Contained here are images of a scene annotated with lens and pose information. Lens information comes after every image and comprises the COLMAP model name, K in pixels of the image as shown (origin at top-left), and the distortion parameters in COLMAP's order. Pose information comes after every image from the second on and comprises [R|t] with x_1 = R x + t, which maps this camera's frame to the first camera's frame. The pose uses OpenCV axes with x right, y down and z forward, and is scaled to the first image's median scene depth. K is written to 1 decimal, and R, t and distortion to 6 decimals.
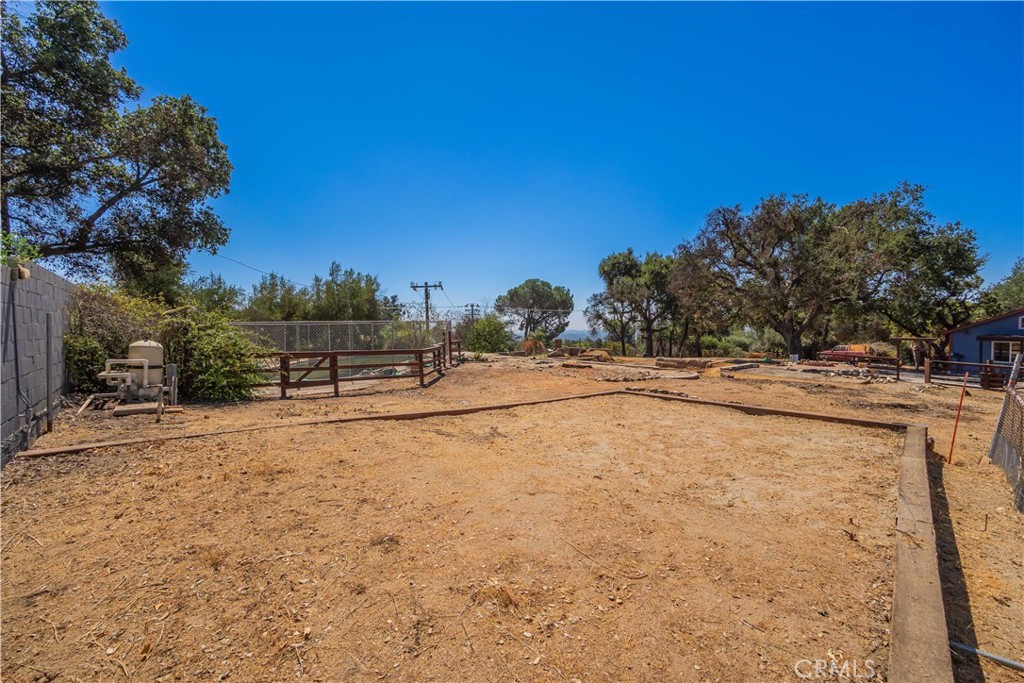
lens RADIAL K [[440.9, 0, 511.5], [0, 440.9, 339.5], [0, 0, 1]] dist [-0.004167, 0.001285]
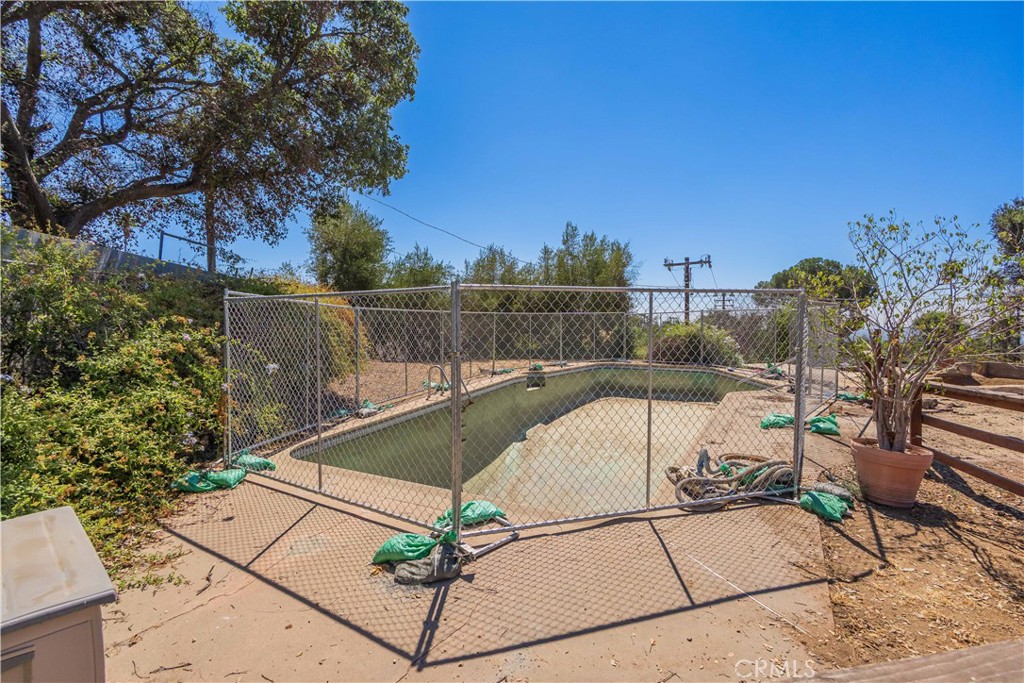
lens RADIAL K [[440.9, 0, 511.6], [0, 440.9, 338.4], [0, 0, 1]] dist [-0.004167, 0.001285]
pose [[0.881052, 0.024802, -0.472369, -0.141941], [-0.020260, 0.999687, 0.014701, -0.005600], [0.472586, -0.003383, 0.881278, 0.326598]]
